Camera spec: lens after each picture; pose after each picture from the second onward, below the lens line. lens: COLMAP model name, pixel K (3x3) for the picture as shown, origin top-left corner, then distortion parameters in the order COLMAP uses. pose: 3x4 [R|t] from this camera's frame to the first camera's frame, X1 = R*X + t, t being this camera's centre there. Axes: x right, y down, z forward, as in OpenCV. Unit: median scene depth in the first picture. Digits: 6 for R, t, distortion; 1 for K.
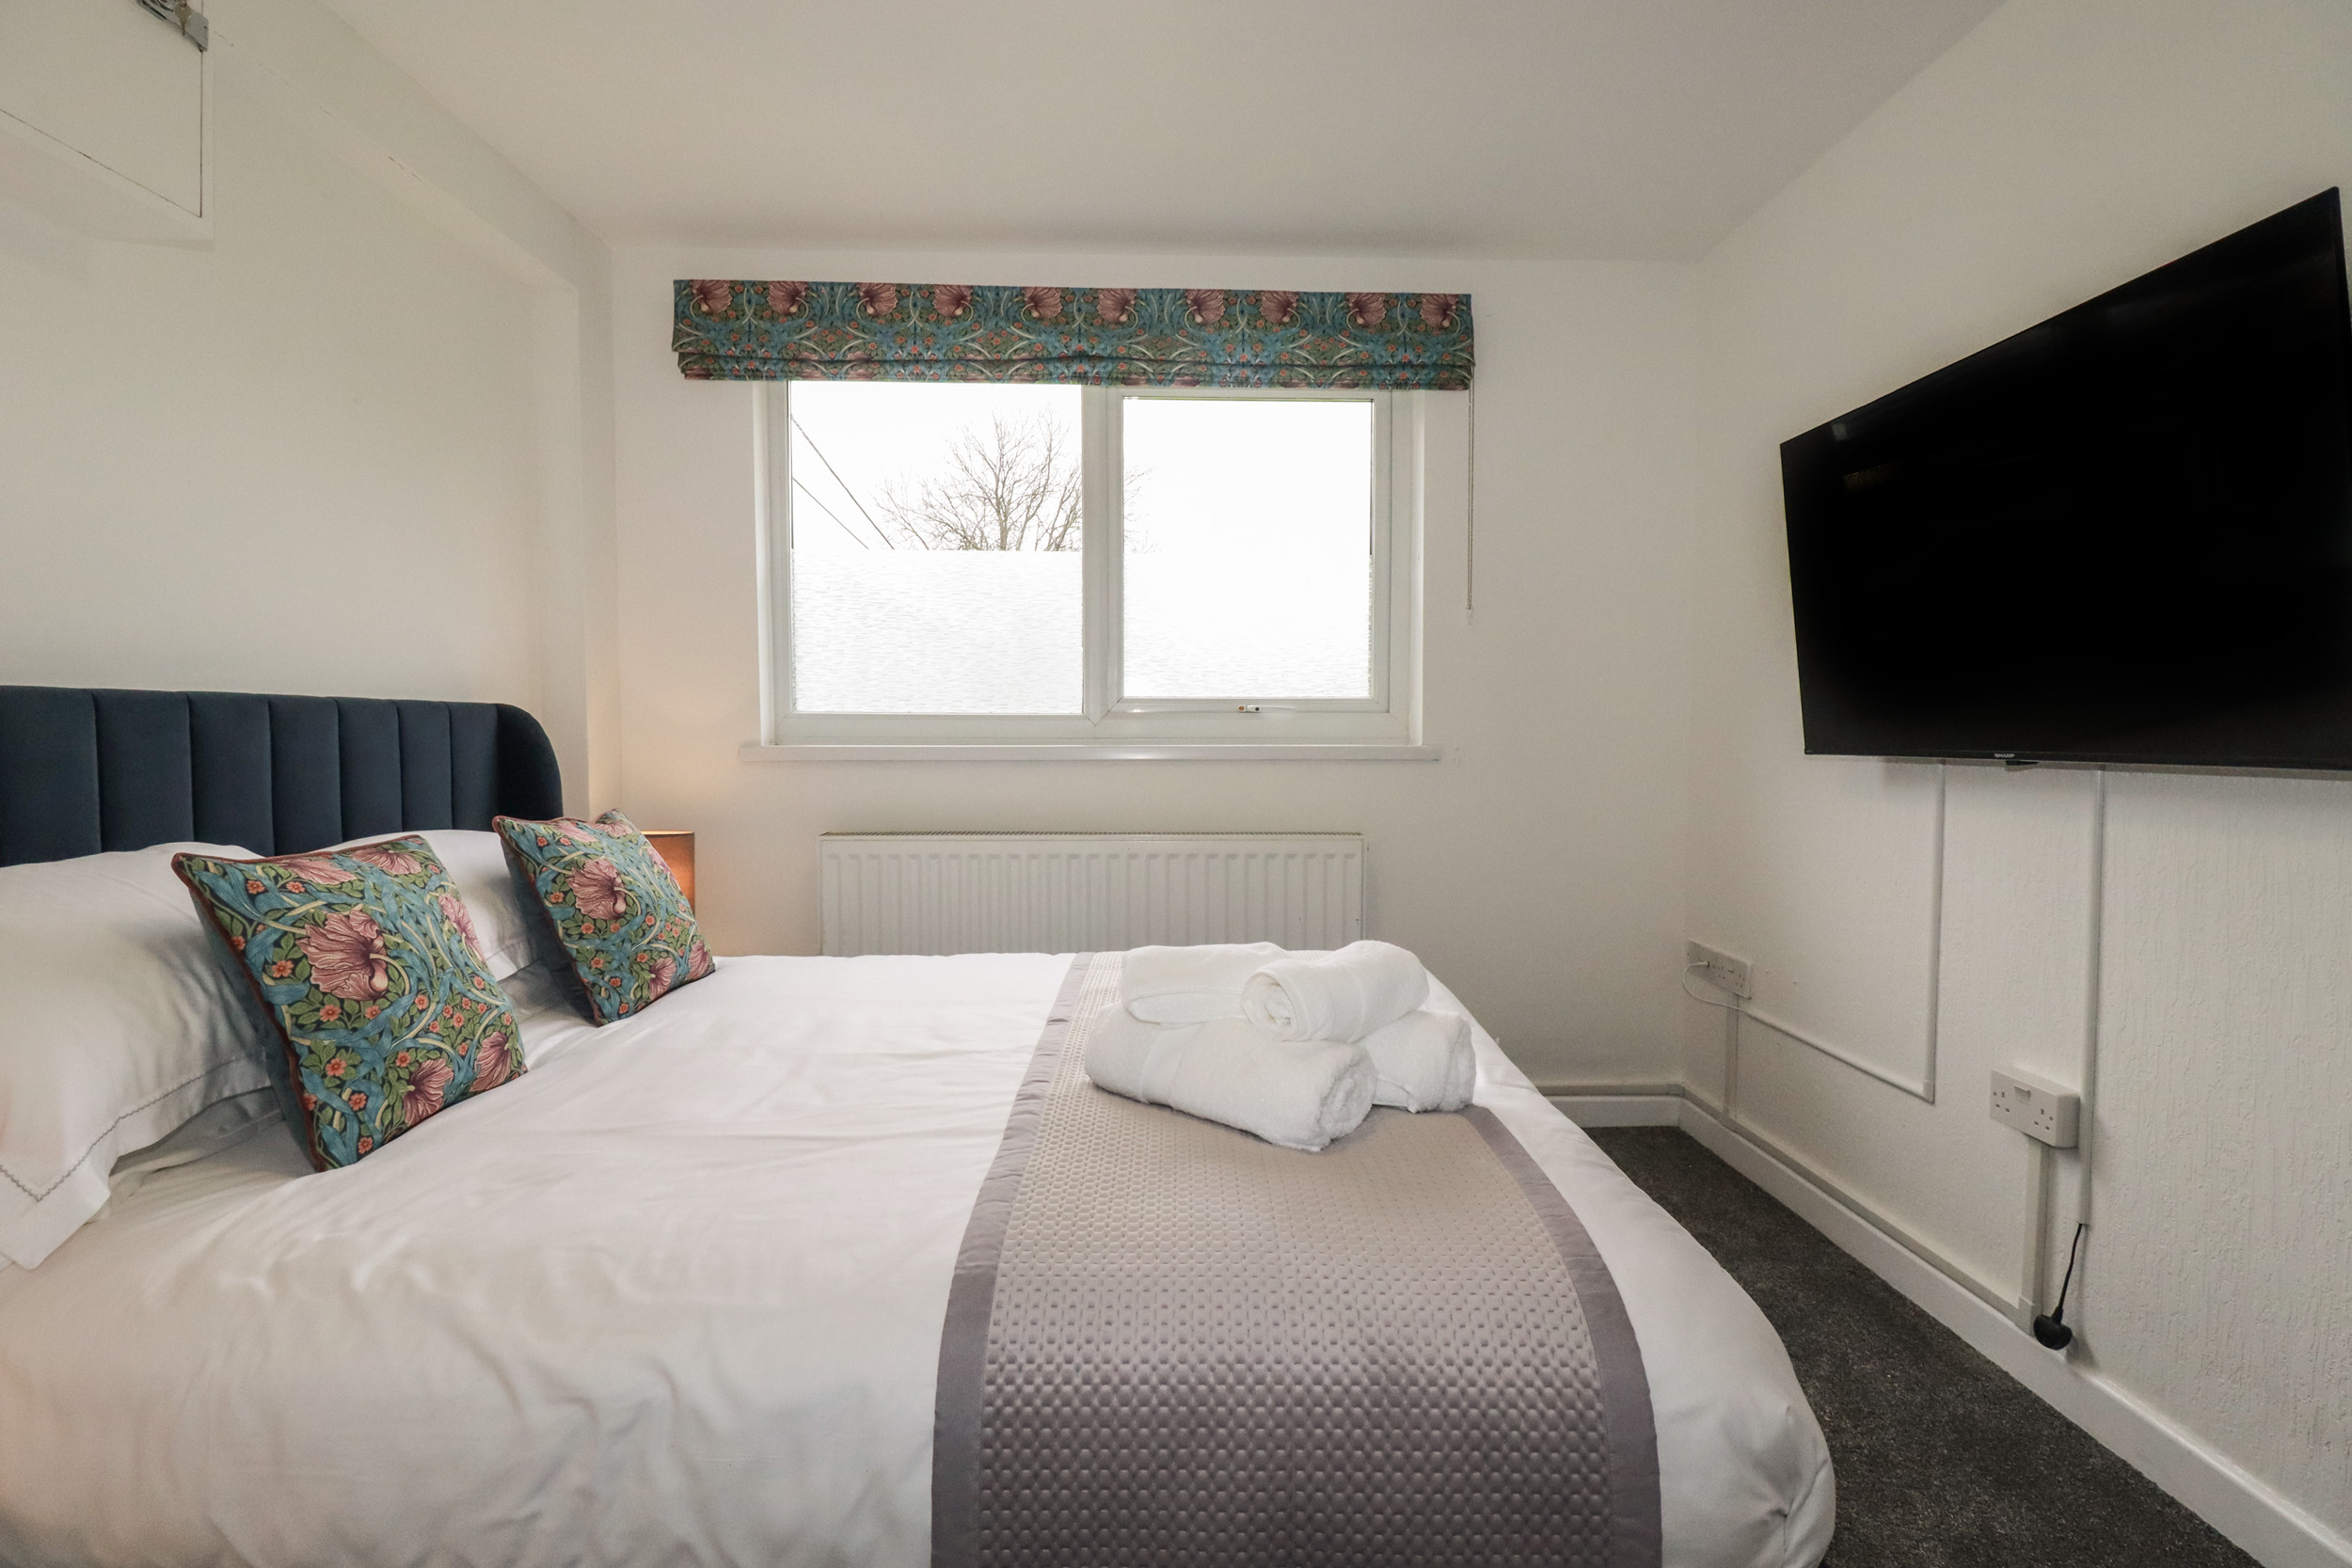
lens RADIAL K [[1161.1, 0, 1176.0], [0, 1161.1, 784.0], [0, 0, 1]] dist [-0.001110, -0.014124]
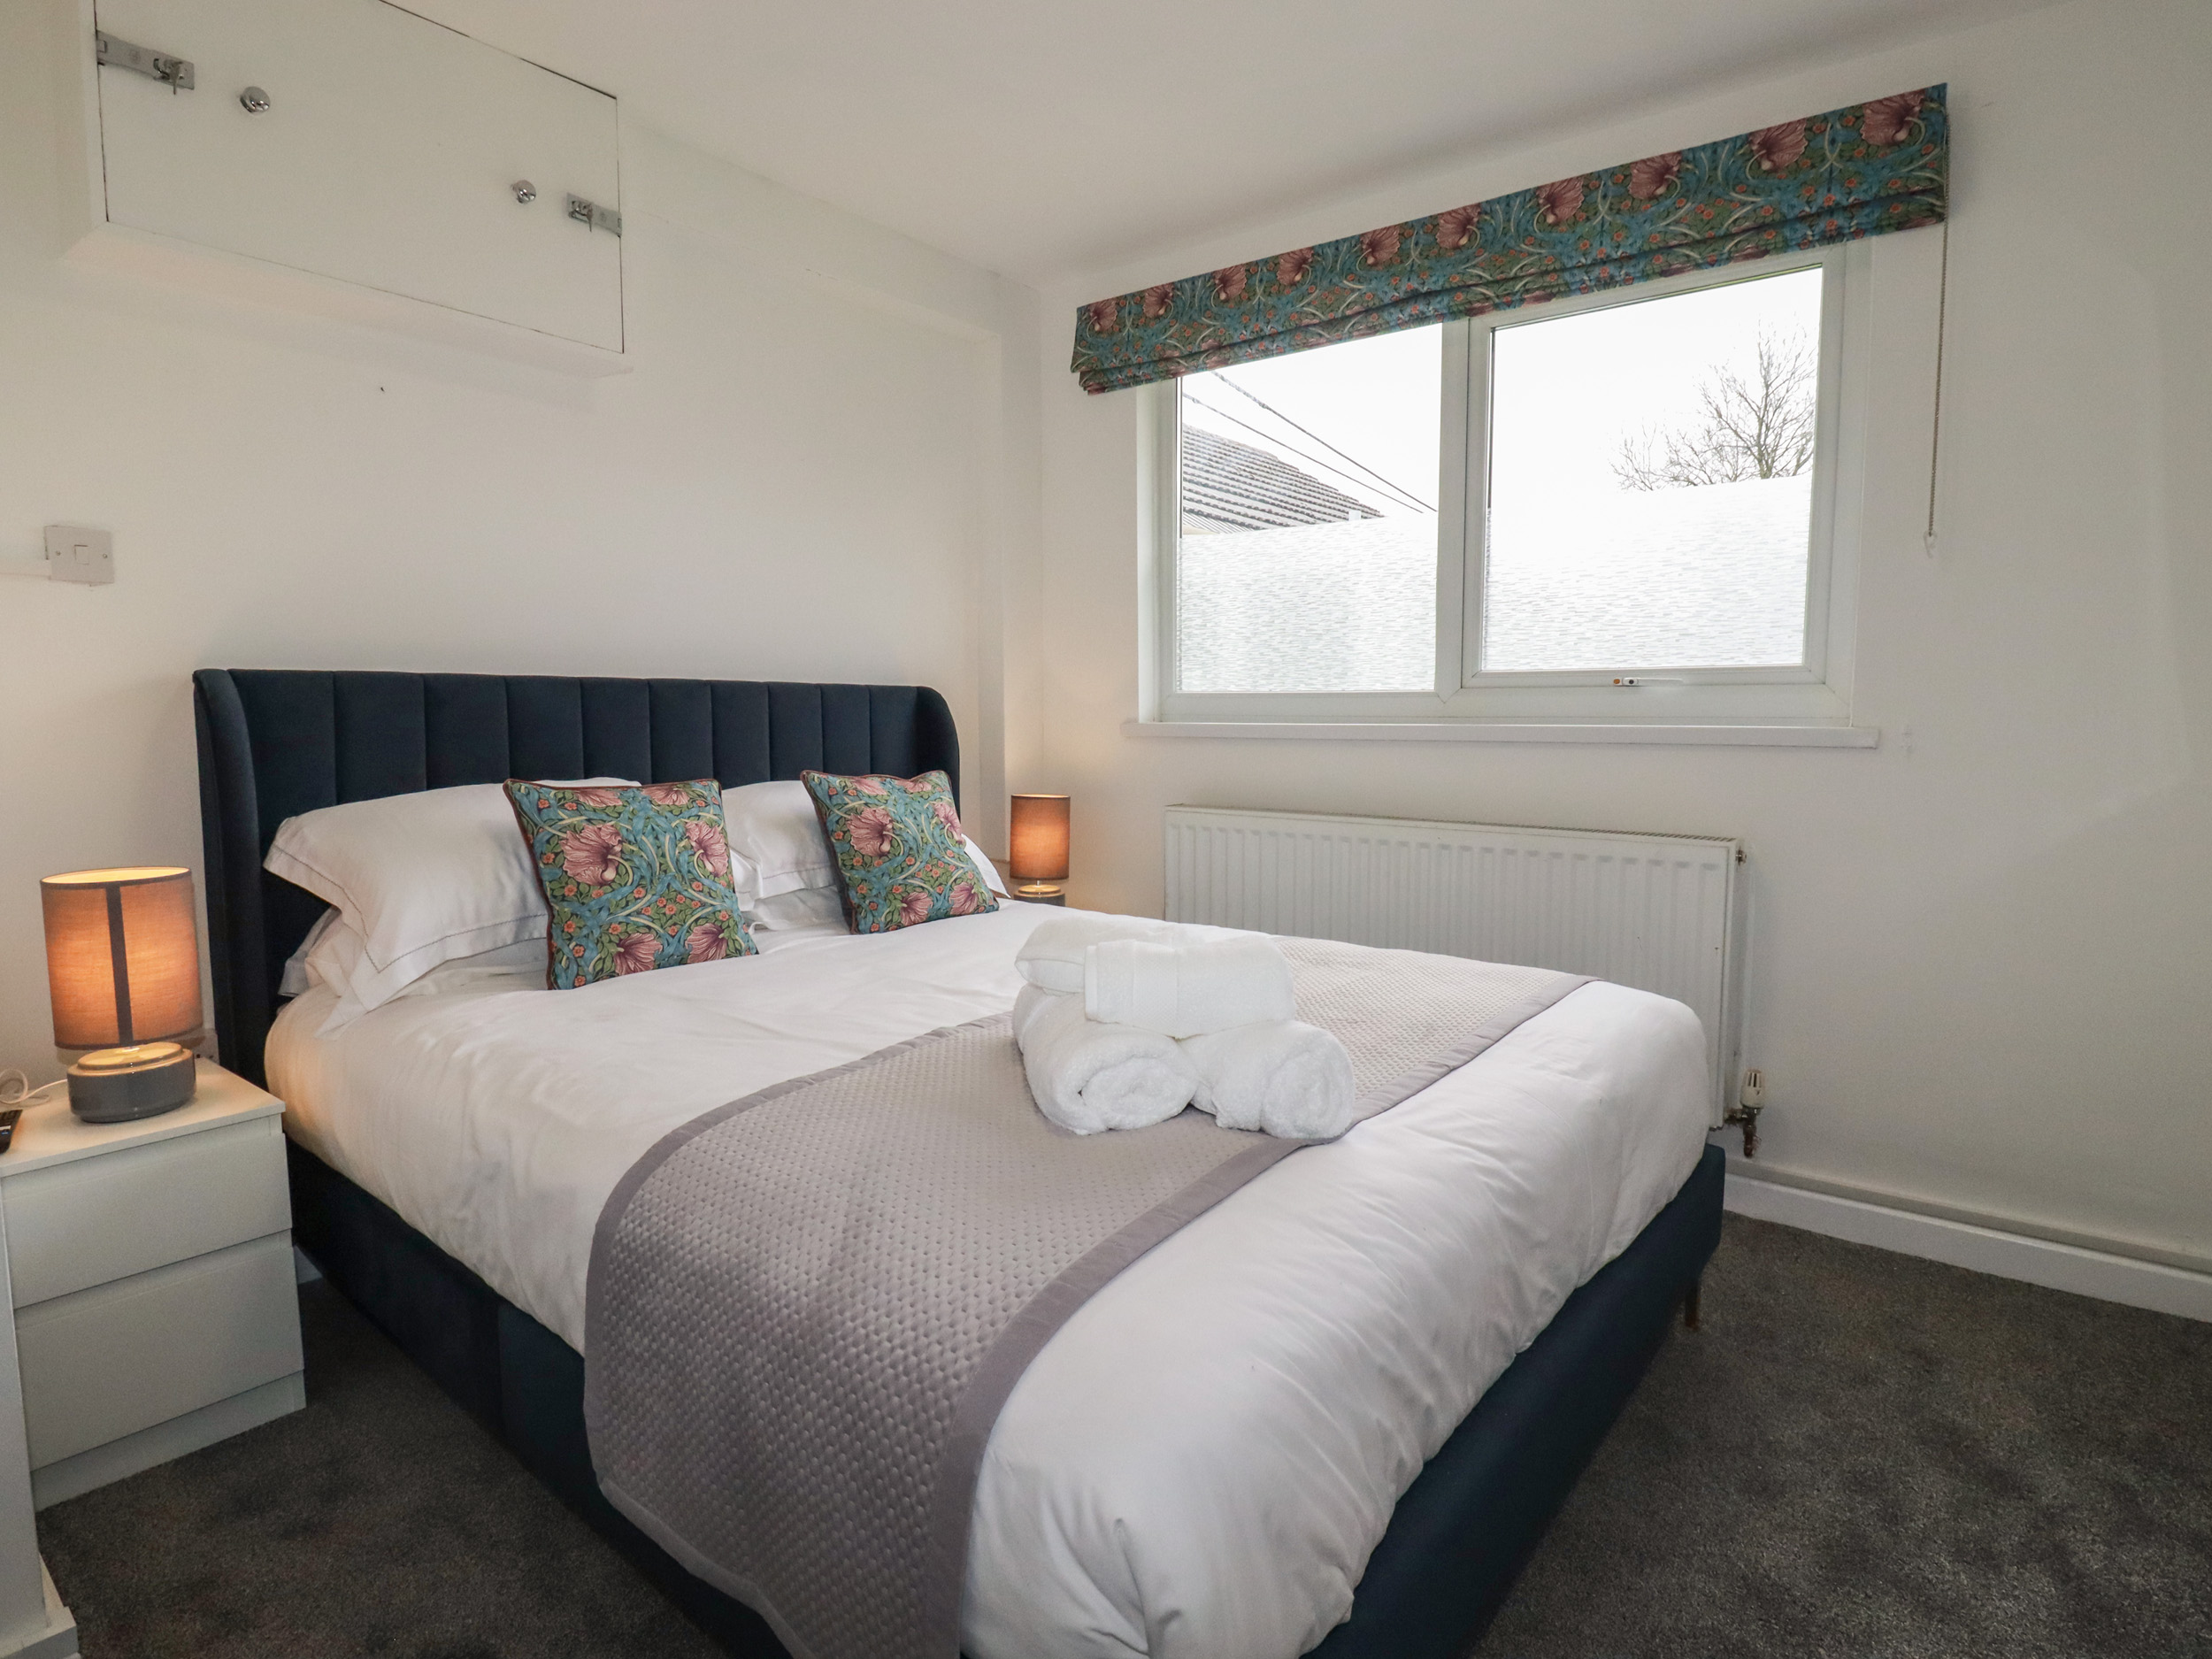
lens RADIAL K [[1174.1, 0, 1106.0], [0, 1174.1, 829.5], [0, 0, 1]] dist [0.004063, -0.017299]
pose [[0.765472, 0.064202, -0.640258, 0.351644], [-0.032906, 0.997614, 0.060694, 0.001710], [0.642627, -0.025391, 0.765758, 0.128078]]
